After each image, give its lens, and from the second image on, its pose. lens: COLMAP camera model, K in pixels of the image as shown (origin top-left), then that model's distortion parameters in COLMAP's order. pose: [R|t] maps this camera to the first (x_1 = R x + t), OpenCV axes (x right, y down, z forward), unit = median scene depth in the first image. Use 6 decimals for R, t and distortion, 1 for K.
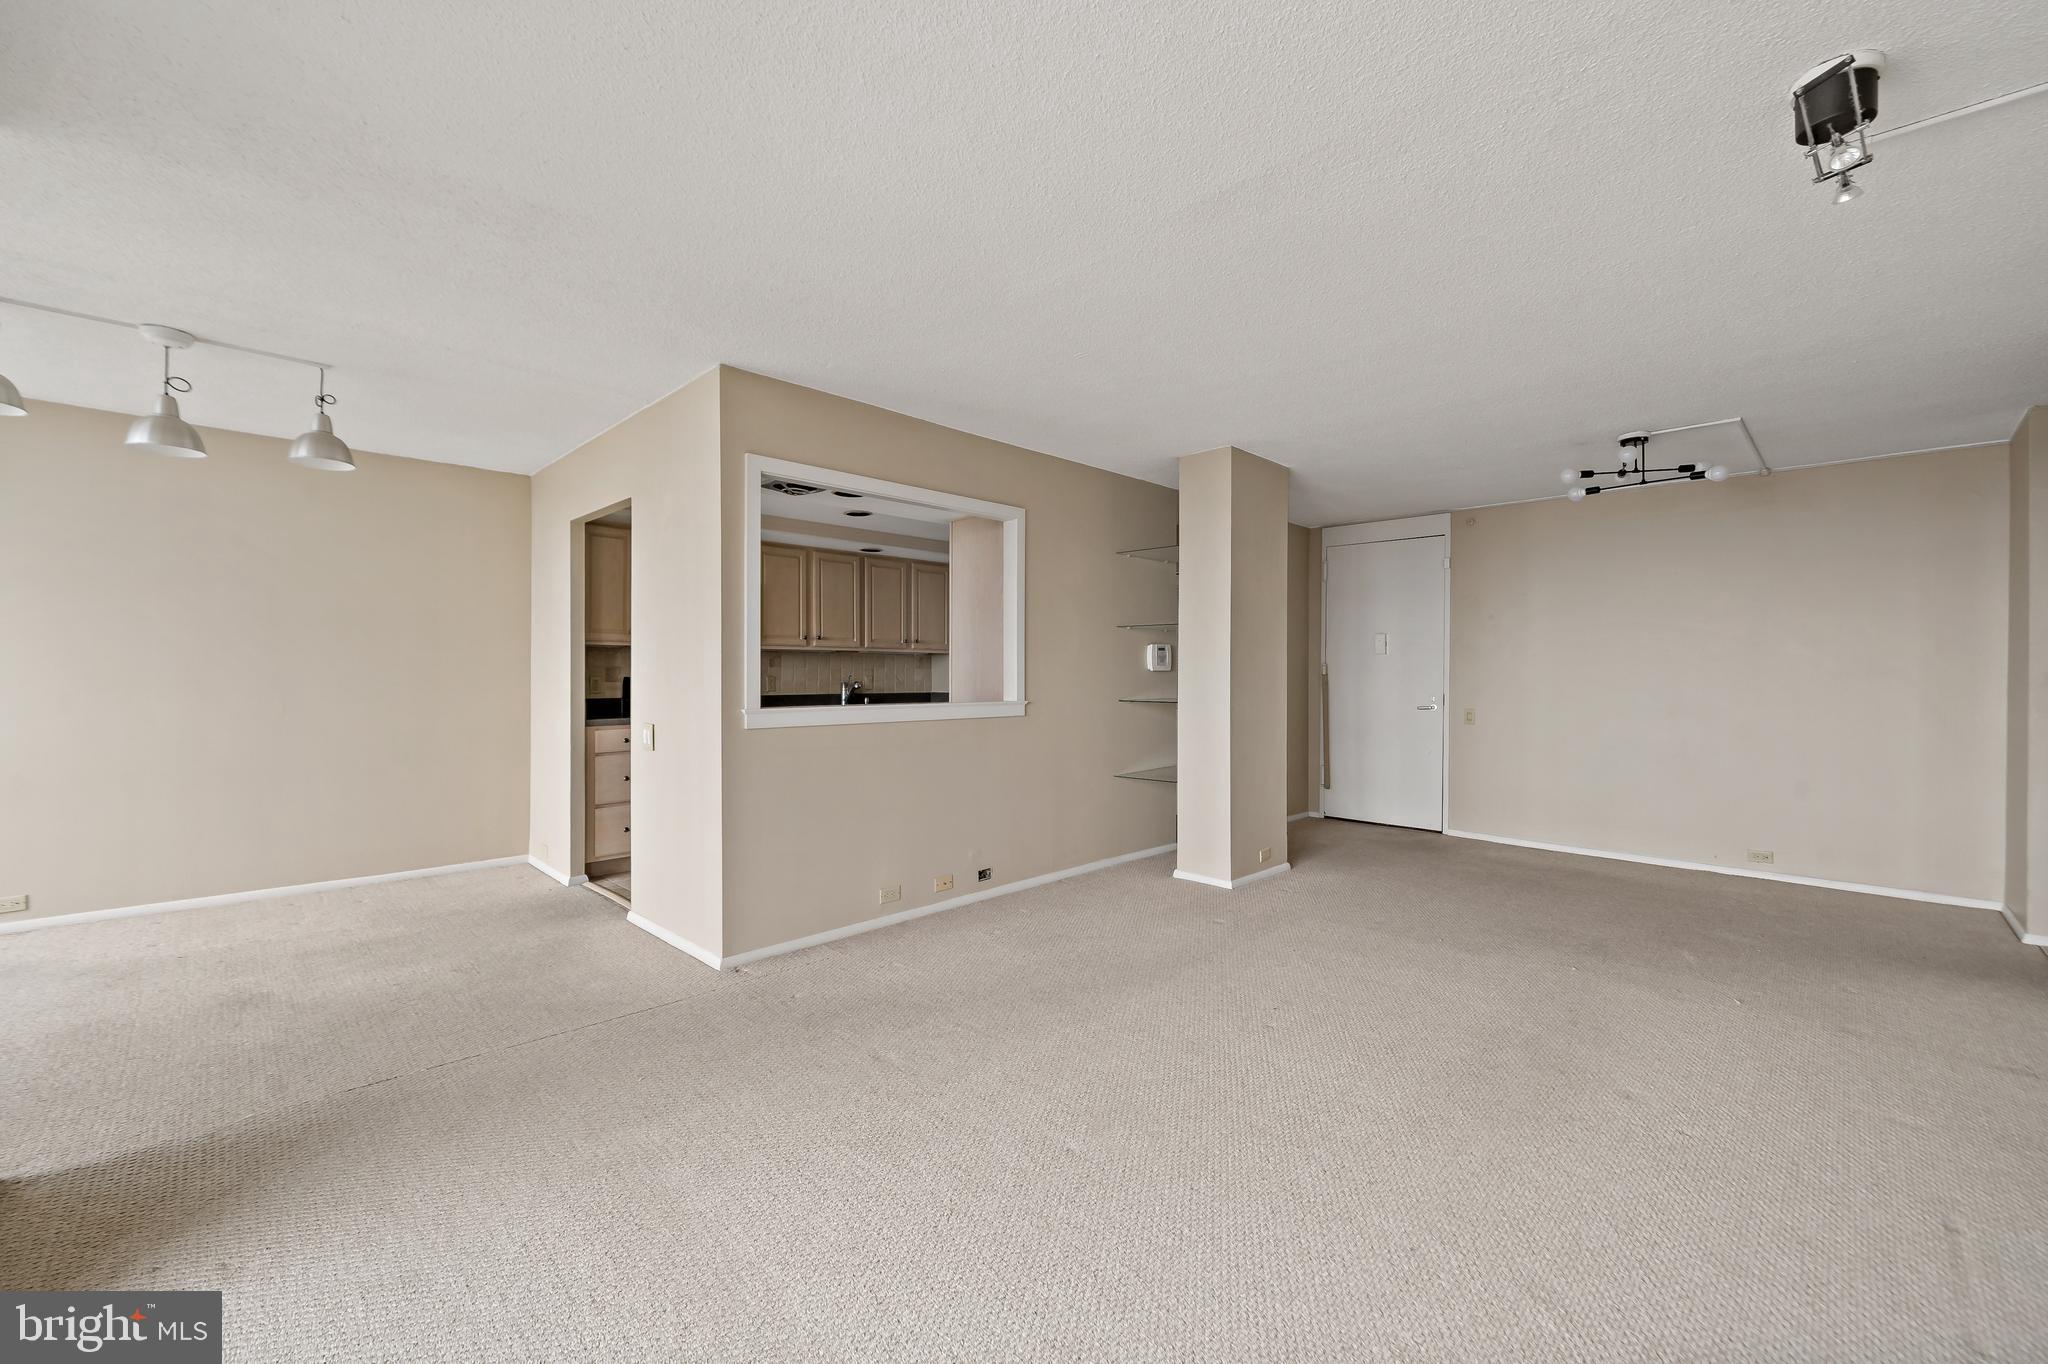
lens RADIAL K [[847.7, 0, 1016.2], [0, 847.7, 661.5], [0, 0, 1]] dist [0.019363, 0.000122]
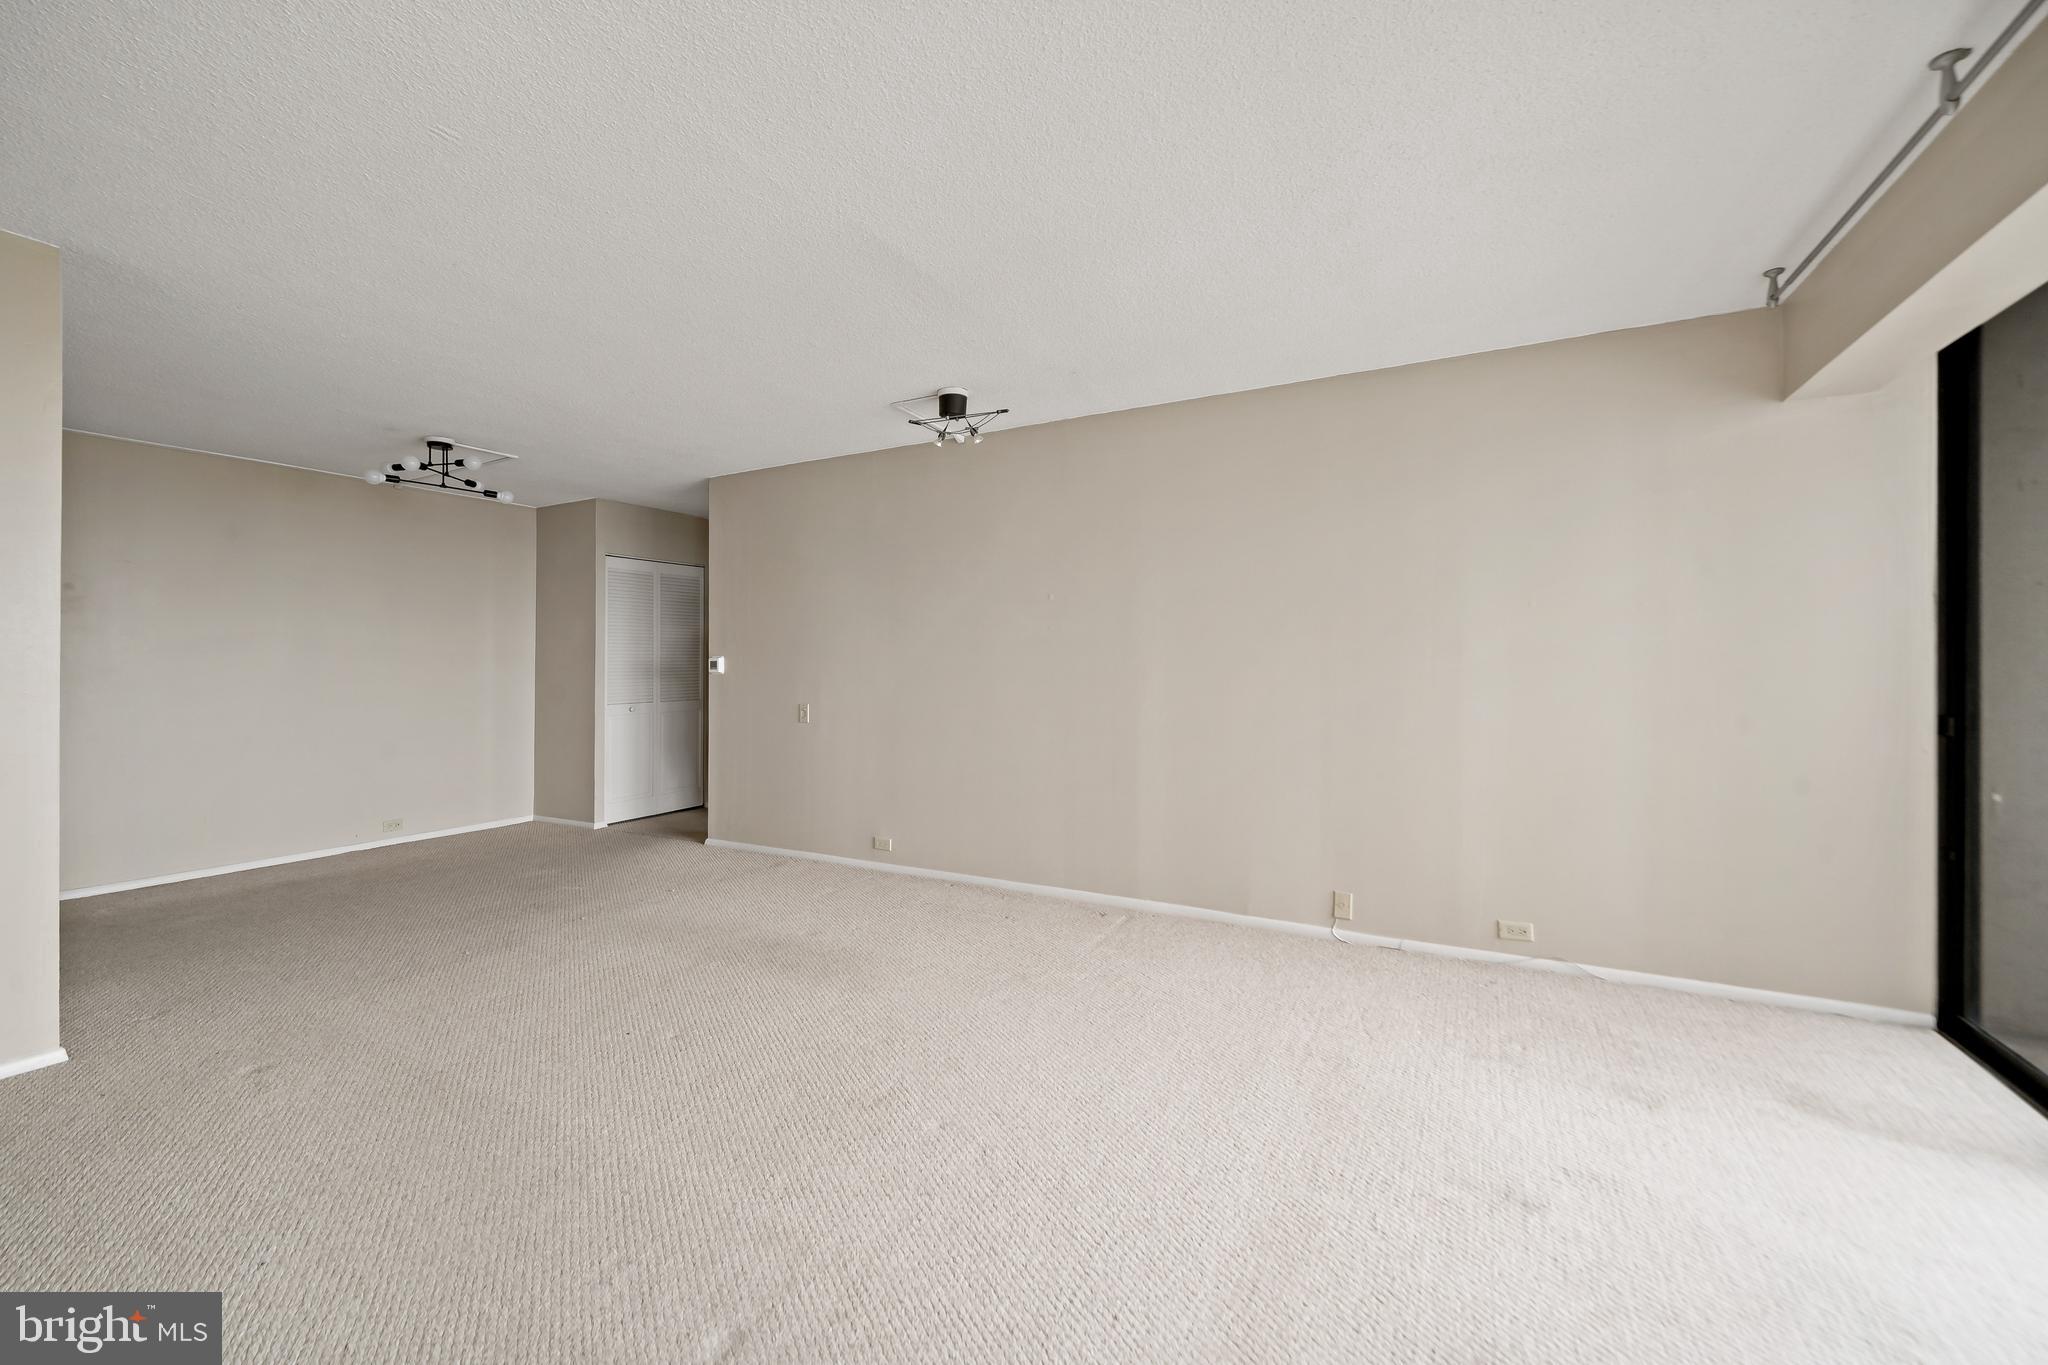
lens RADIAL K [[805.5, 0, 1017.9], [0, 805.5, 671.7], [0, 0, 1]] dist [-0.002973, 0.000047]
pose [[-0.288598, -0.012753, 0.957365, -0.318117], [-0.008113, 0.999908, 0.010874, 0.005038], [-0.957416, -0.004629, -0.288675, 0.430915]]
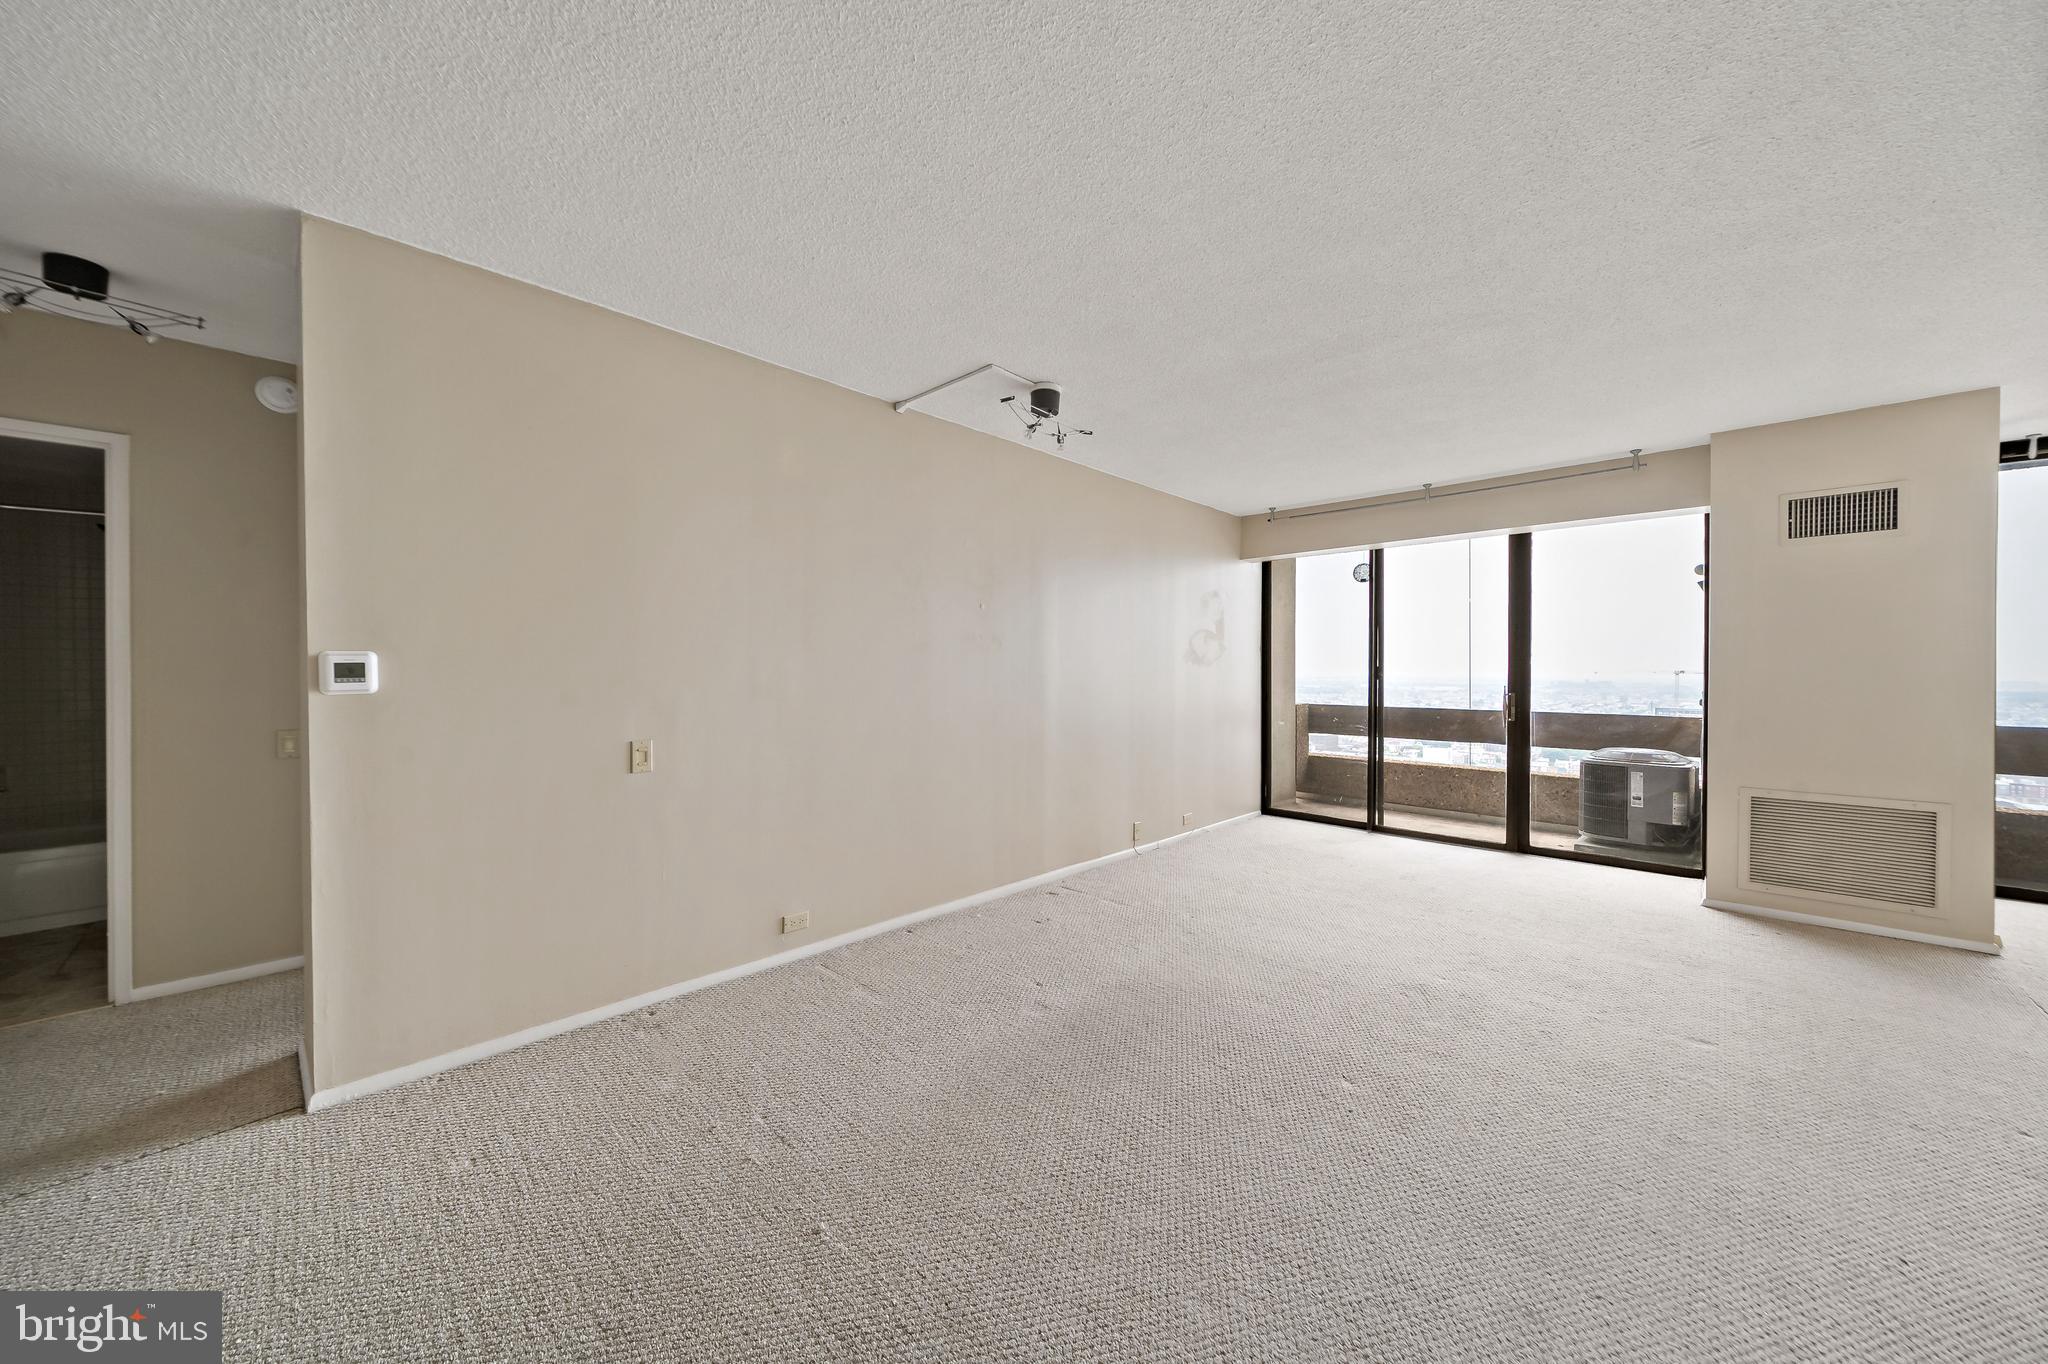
lens RADIAL K [[731.3, 0, 1016.6], [0, 731.3, 657.3], [0, 0, 1]] dist [0.000506, -0.000073]
pose [[-0.999647, -0.011019, -0.024192, 0.310703], [-0.010425, 0.999645, -0.024517, 0.008532], [0.024453, -0.024256, -0.999407, 0.836627]]
